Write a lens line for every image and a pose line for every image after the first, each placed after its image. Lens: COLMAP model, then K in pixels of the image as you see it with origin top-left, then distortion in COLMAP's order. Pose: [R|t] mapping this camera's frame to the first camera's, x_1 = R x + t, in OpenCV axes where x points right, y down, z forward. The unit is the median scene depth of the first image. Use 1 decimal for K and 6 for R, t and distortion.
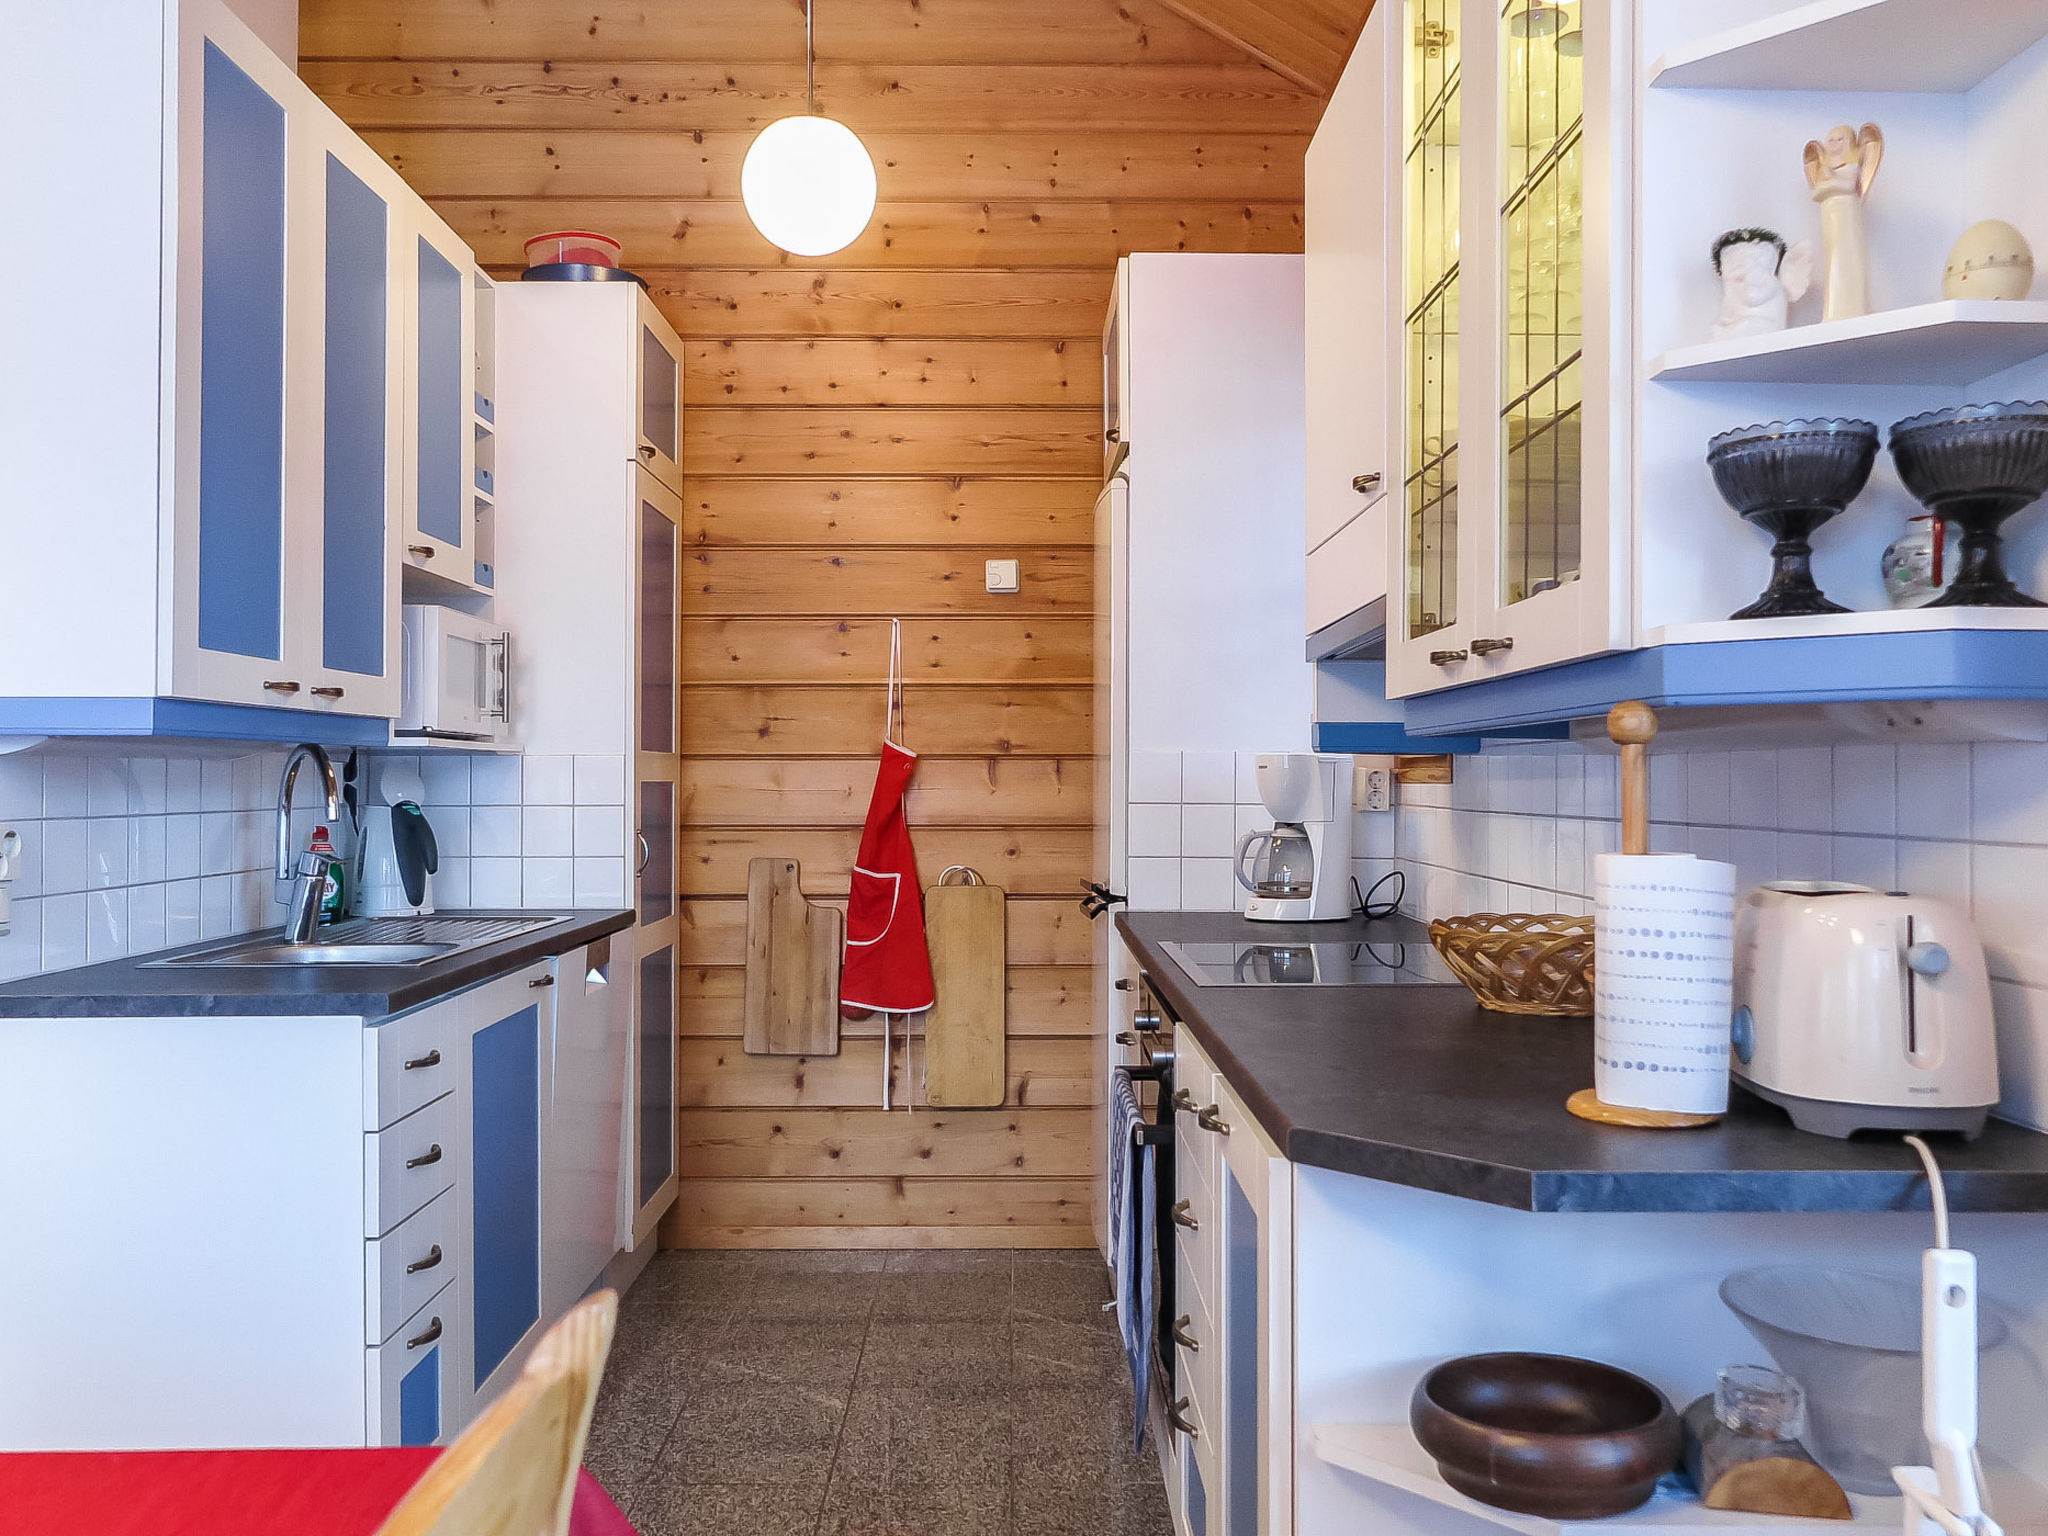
lens RADIAL K [[1589.7, 0, 1024.0], [0, 1589.7, 768.0], [0, 0, 1]] dist [-0.015589, 0.003728]
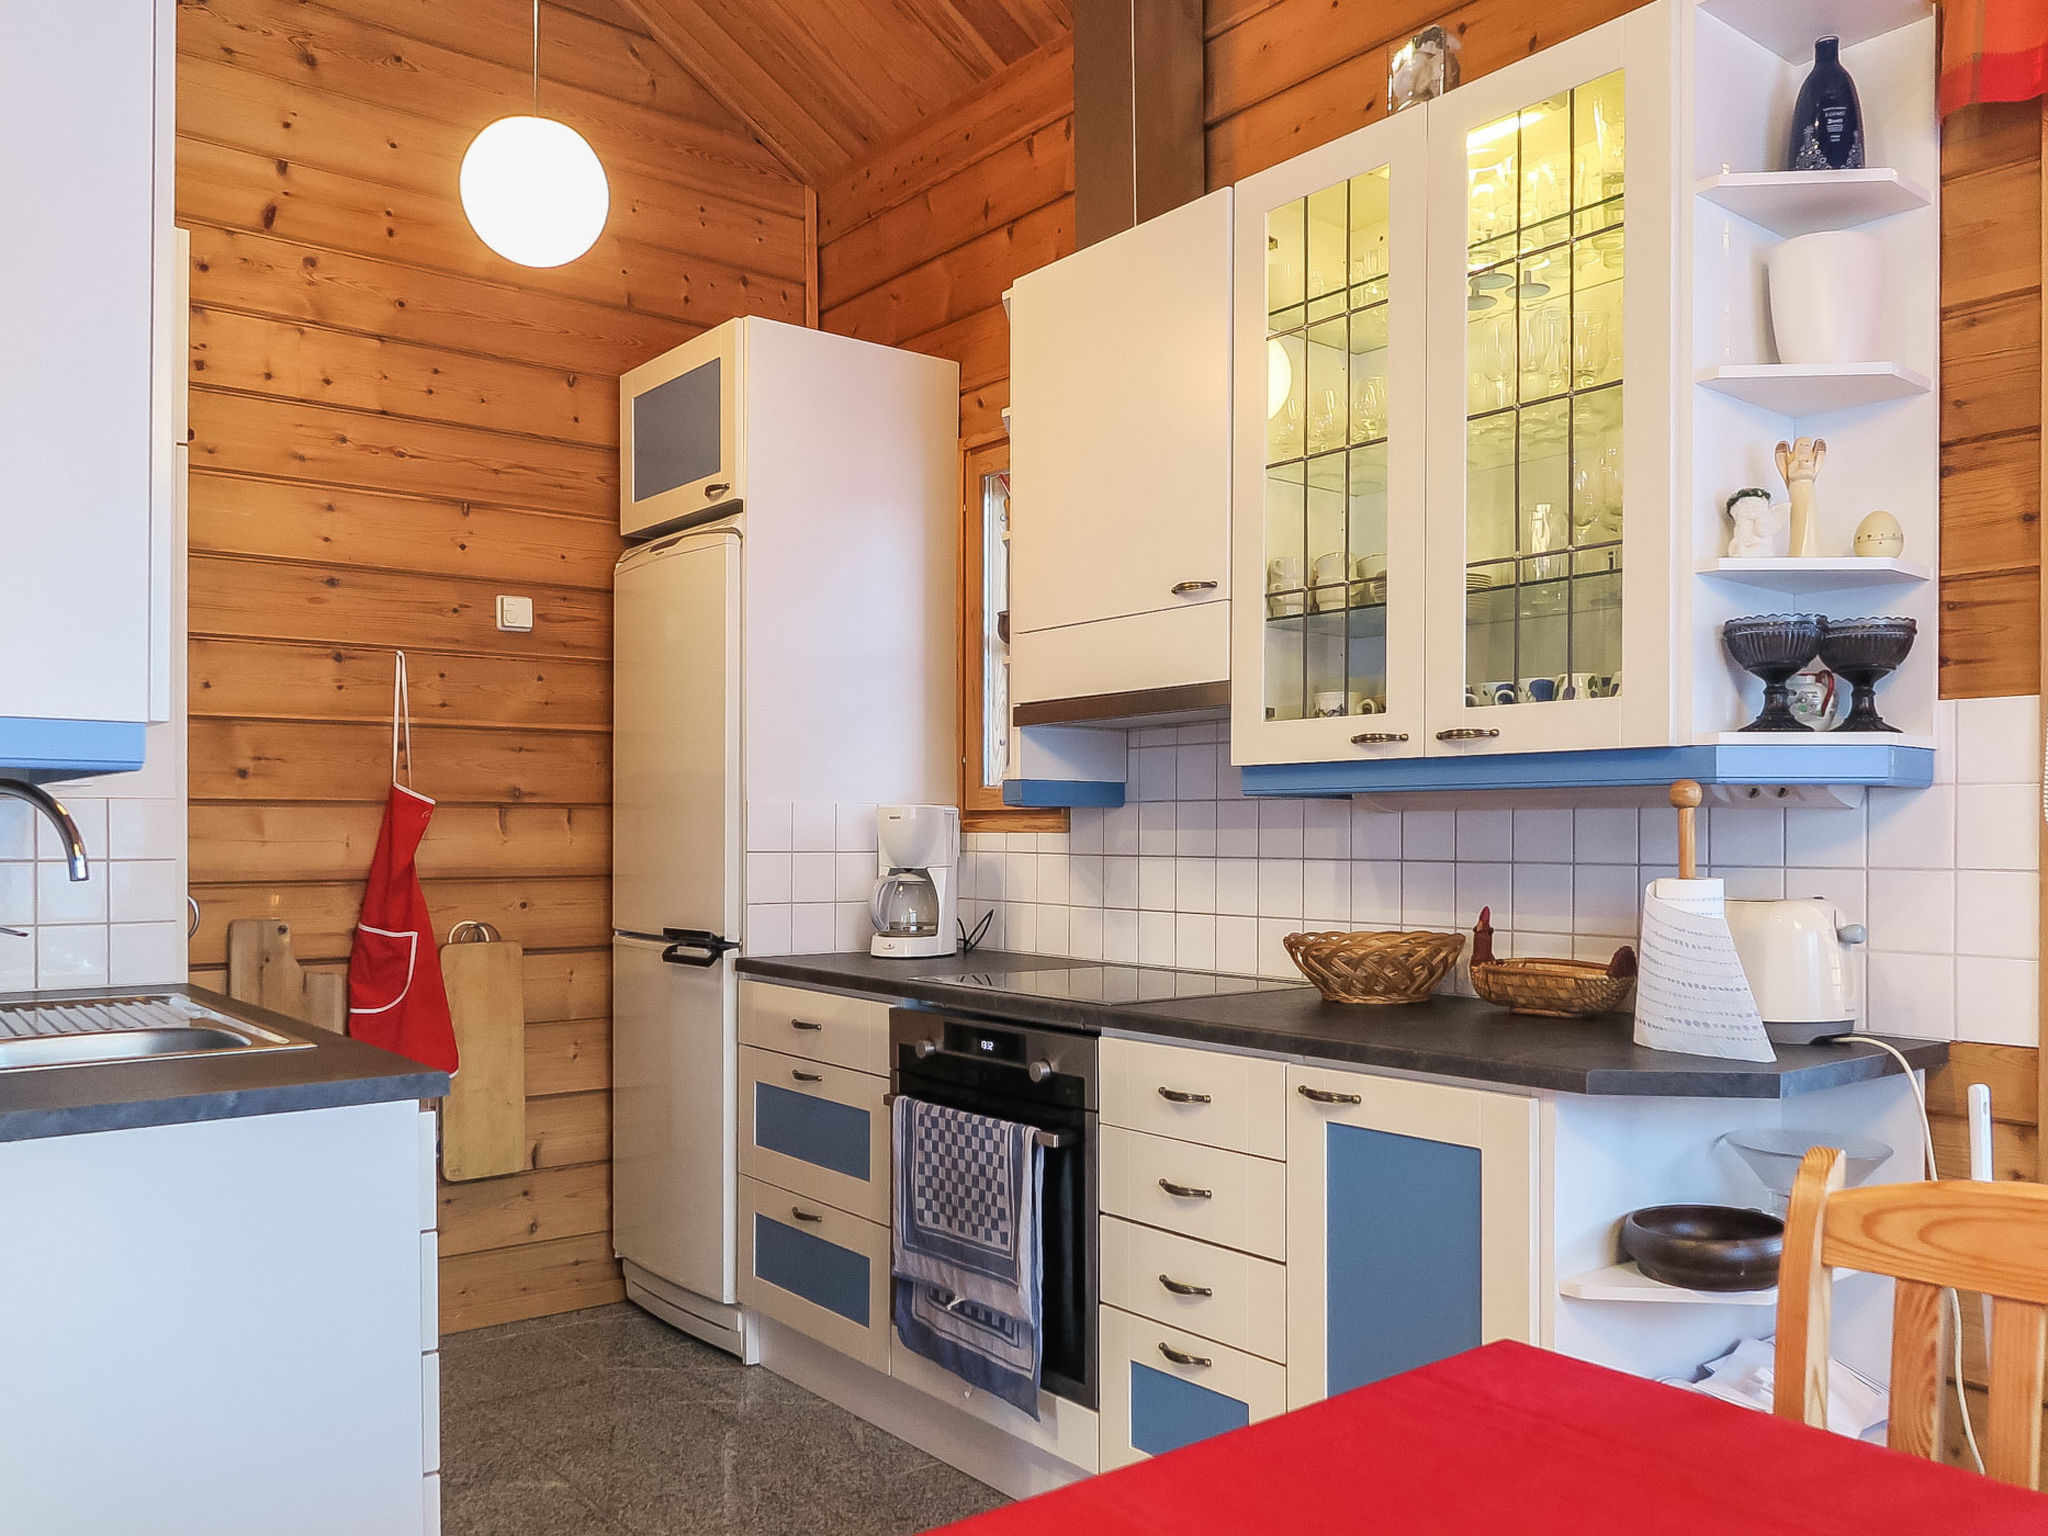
lens RADIAL K [[1629.2, 0, 1030.7], [0, 1629.2, 844.2], [0, 0, 1]] dist [-0.016336, -0.003966]
pose [[0.787889, -0.004651, 0.615800, -0.371600], [-0.005568, 0.999877, 0.014677, 0.000456], [-0.615793, -0.014993, 0.787766, 0.047060]]
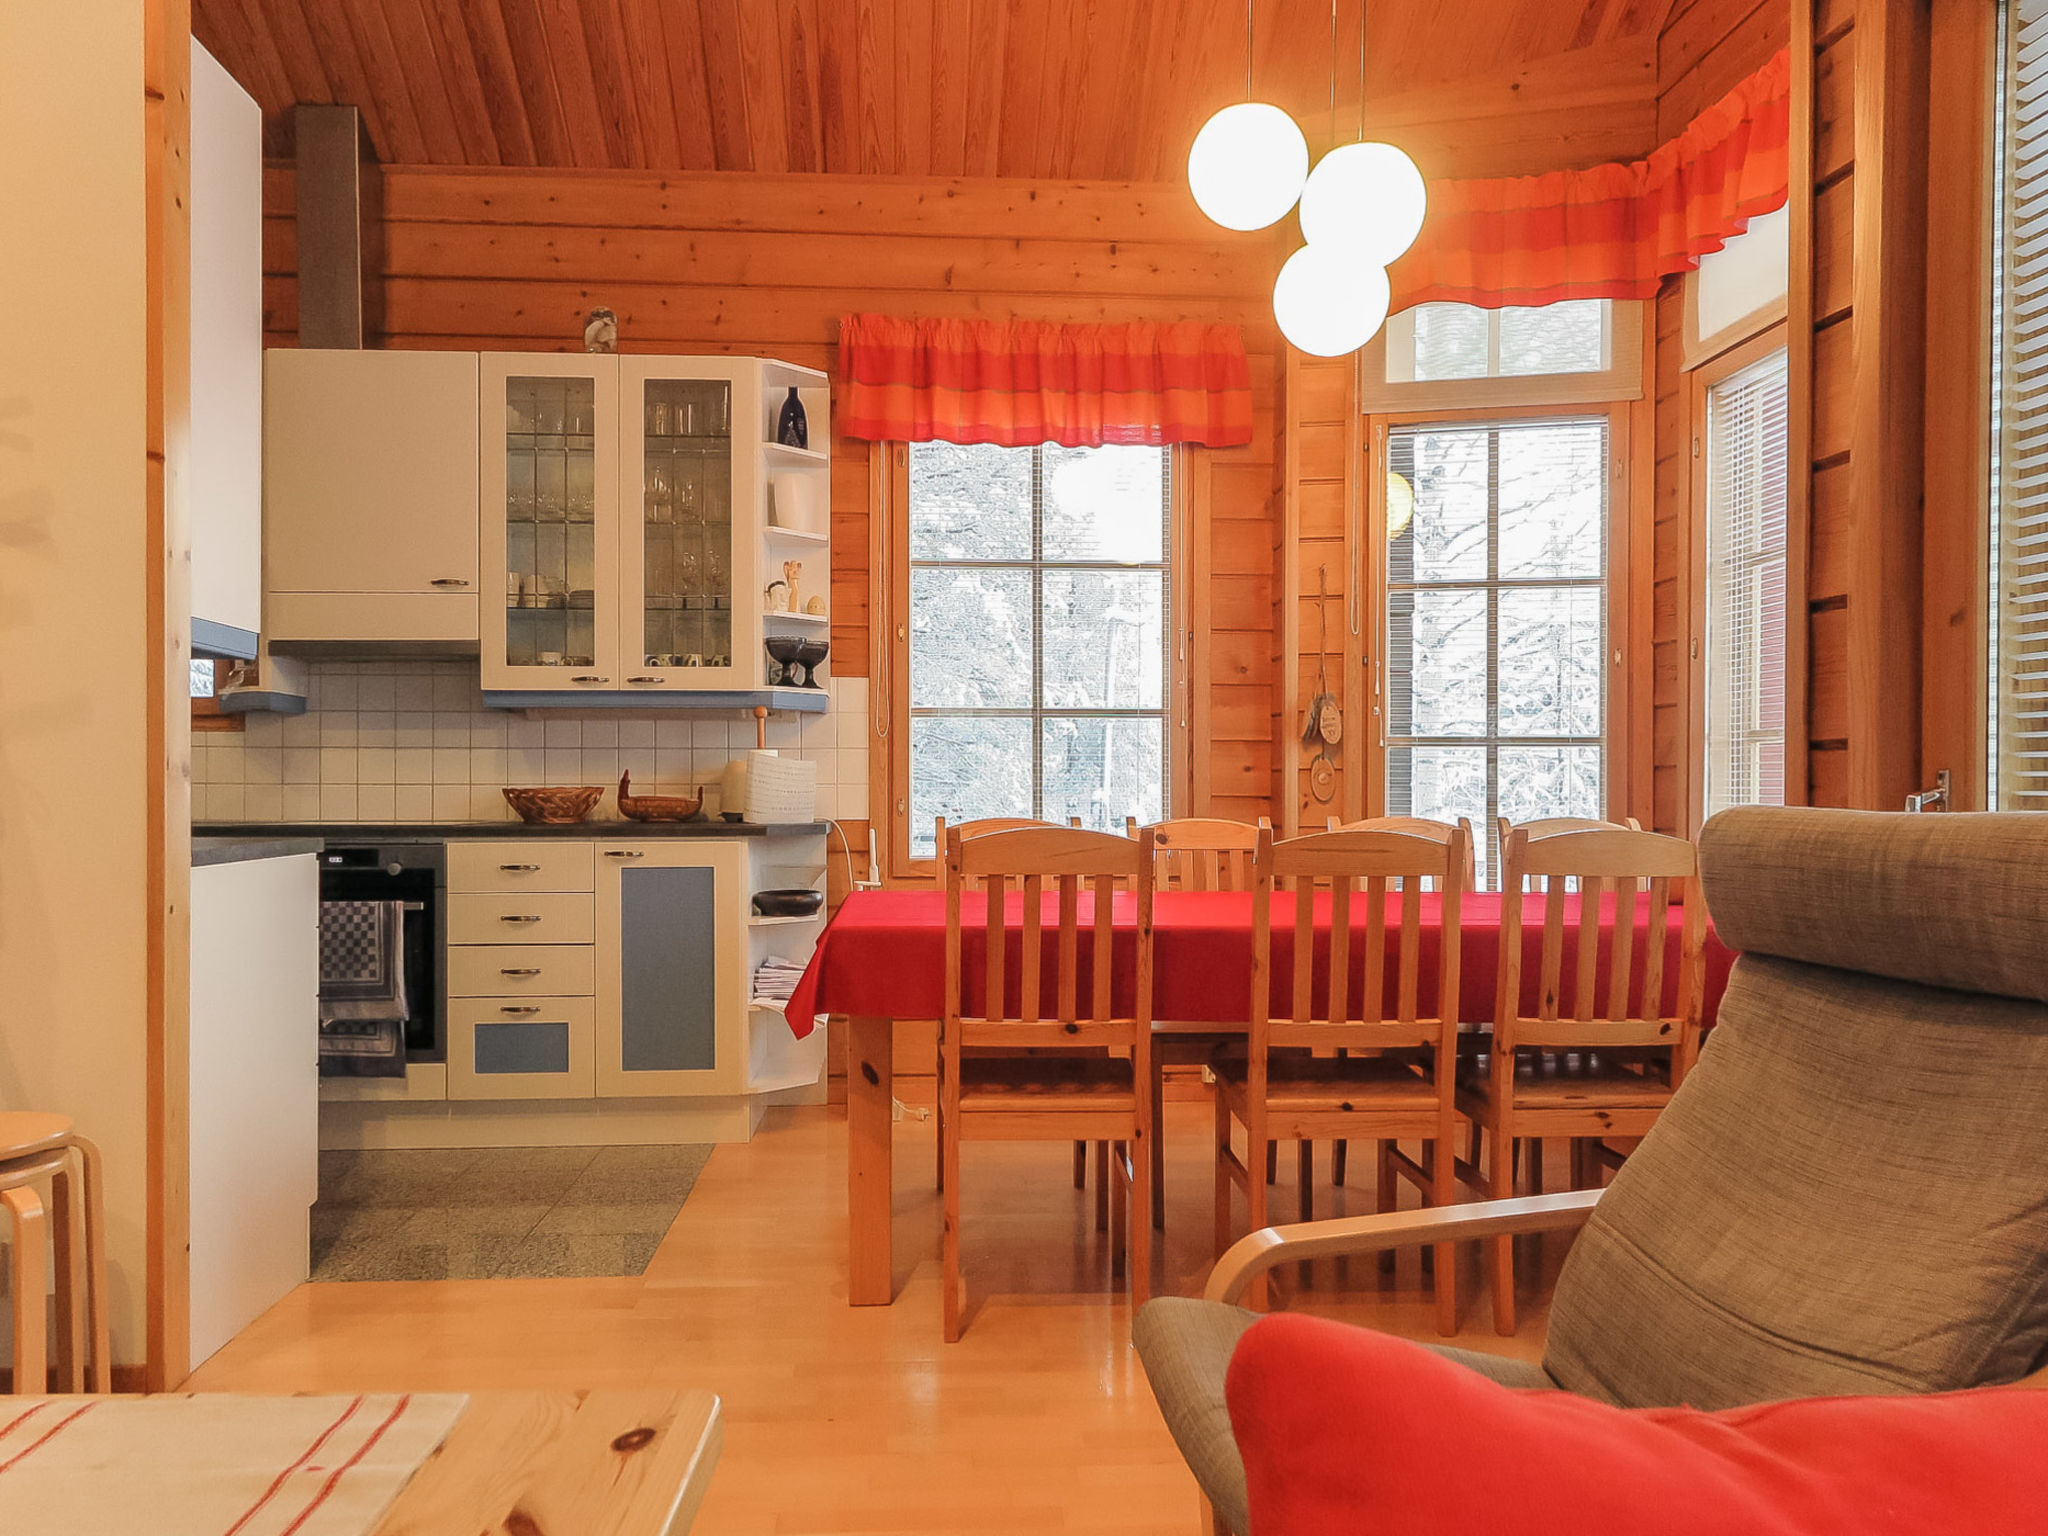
lens RADIAL K [[1534.2, 0, 1024.0], [0, 1534.2, 768.0], [0, 0, 1]] dist [0.001370, -0.003948]
pose [[-0.059624, 0.008382, 0.998186, -1.030452], [-0.009237, 0.999917, -0.008948, 0.040657], [-0.998178, -0.009754, -0.059542, 0.207804]]
